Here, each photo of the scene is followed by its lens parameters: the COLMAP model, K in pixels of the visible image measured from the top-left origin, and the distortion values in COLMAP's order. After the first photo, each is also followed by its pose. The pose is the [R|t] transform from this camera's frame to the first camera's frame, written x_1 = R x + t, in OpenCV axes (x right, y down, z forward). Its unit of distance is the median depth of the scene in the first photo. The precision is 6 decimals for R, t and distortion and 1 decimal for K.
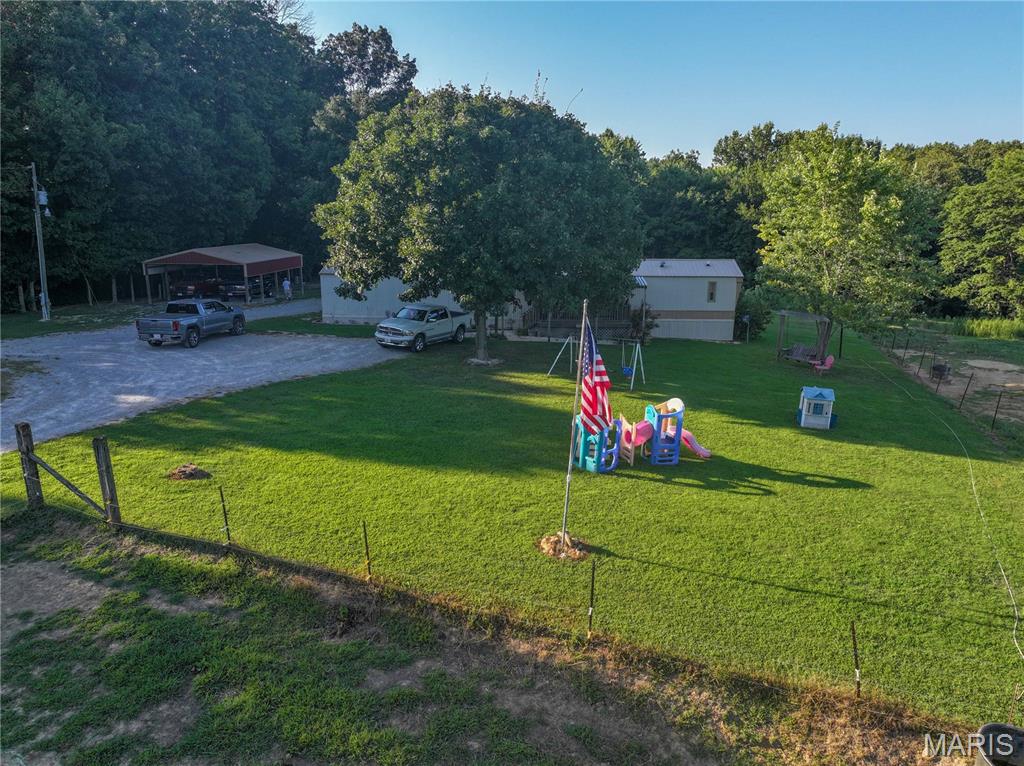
lens RADIAL K [[719.5, 0, 514.2], [0, 719.5, 380.5], [0, 0, 1]] dist [-0.003007, 0.020883]
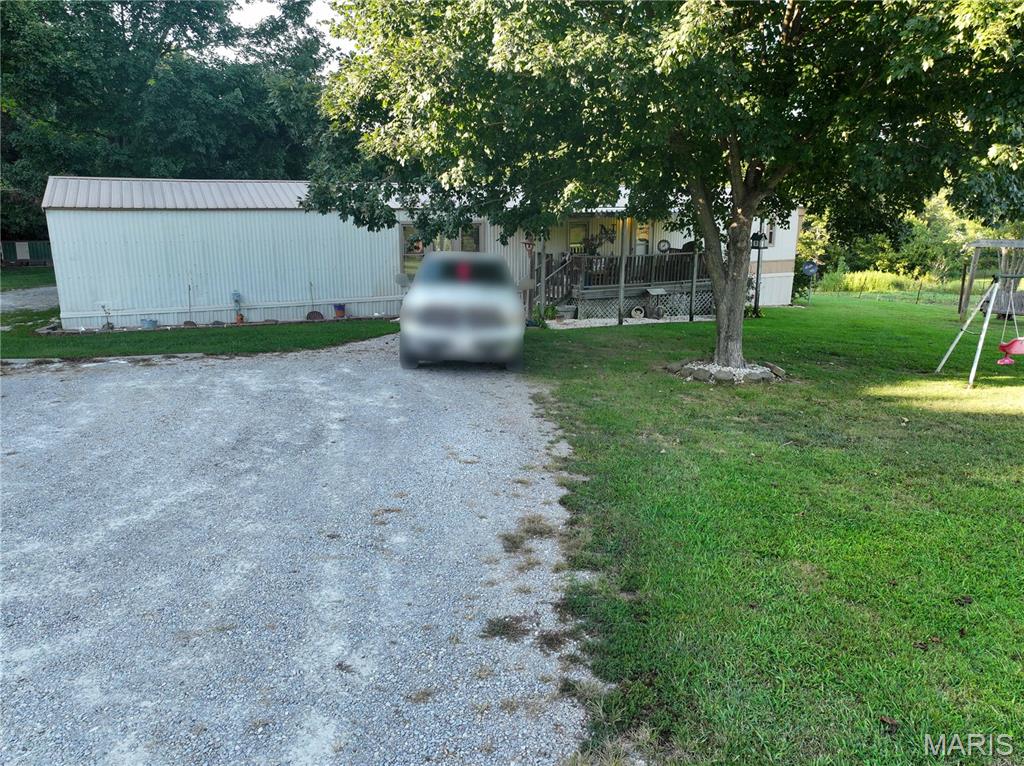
lens RADIAL K [[717.8, 0, 515.5], [0, 717.8, 383.0], [0, 0, 1]] dist [0.000866, 0.007430]
pose [[0.863065, -0.119496, 0.490754, -0.138681], [0.117749, 0.992441, 0.034576, -0.019539], [-0.491176, 0.027944, 0.870612, 0.291052]]
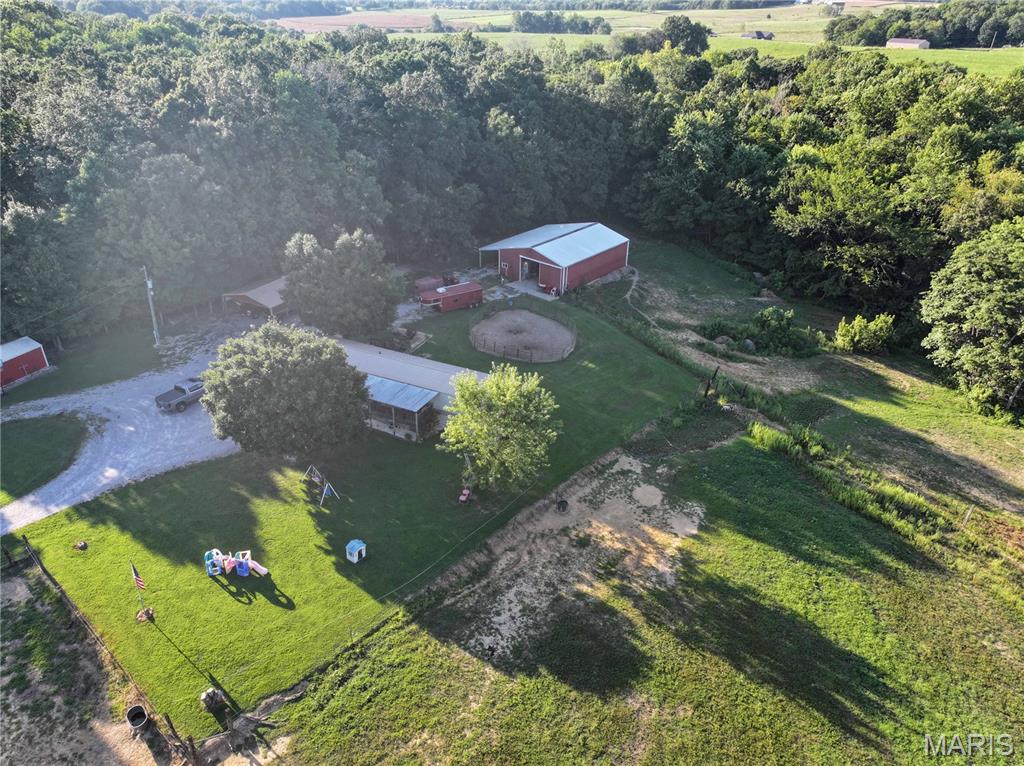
lens RADIAL K [[717.8, 0, 515.5], [0, 717.8, 383.0], [0, 0, 1]] dist [0.000866, 0.007430]
pose [[0.926972, 0.188651, -0.324243, 0.460209], [-0.097815, 0.956001, 0.276576, -0.330507], [0.362153, -0.224663, 0.904639, -0.197360]]
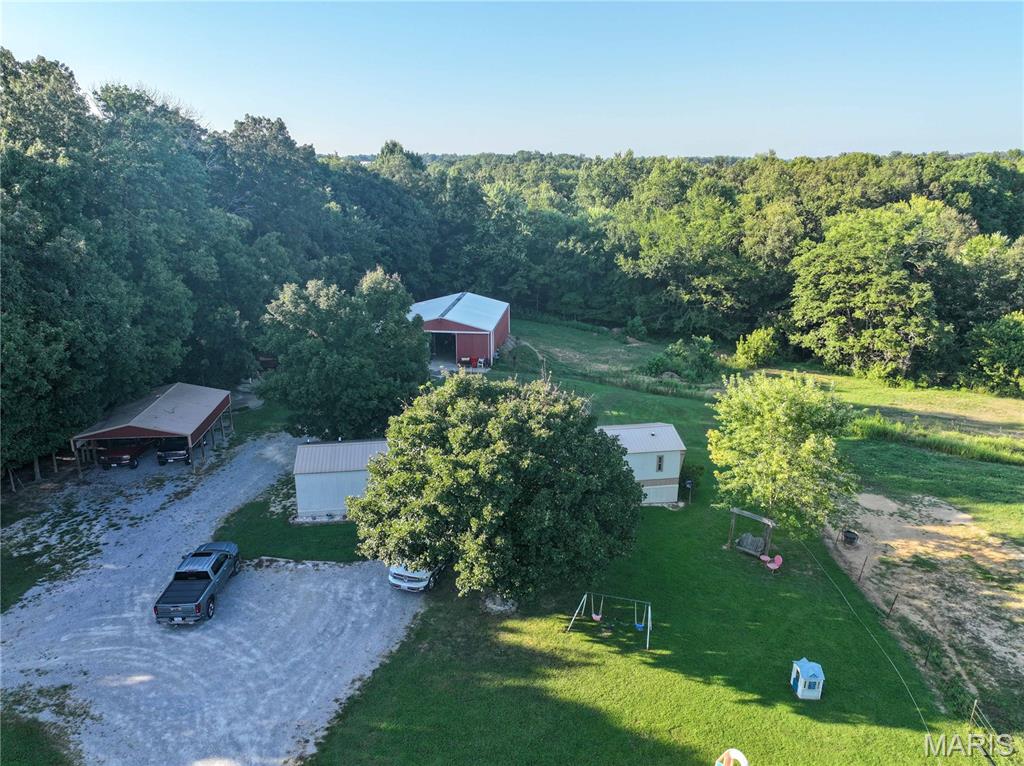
lens RADIAL K [[717.8, 0, 515.5], [0, 717.8, 383.0], [0, 0, 1]] dist [0.000866, 0.007430]
pose [[0.976002, -0.067329, 0.207089, -0.091433], [0.054626, 0.996292, 0.066463, -0.178356], [-0.210797, -0.053556, 0.976062, -0.025841]]
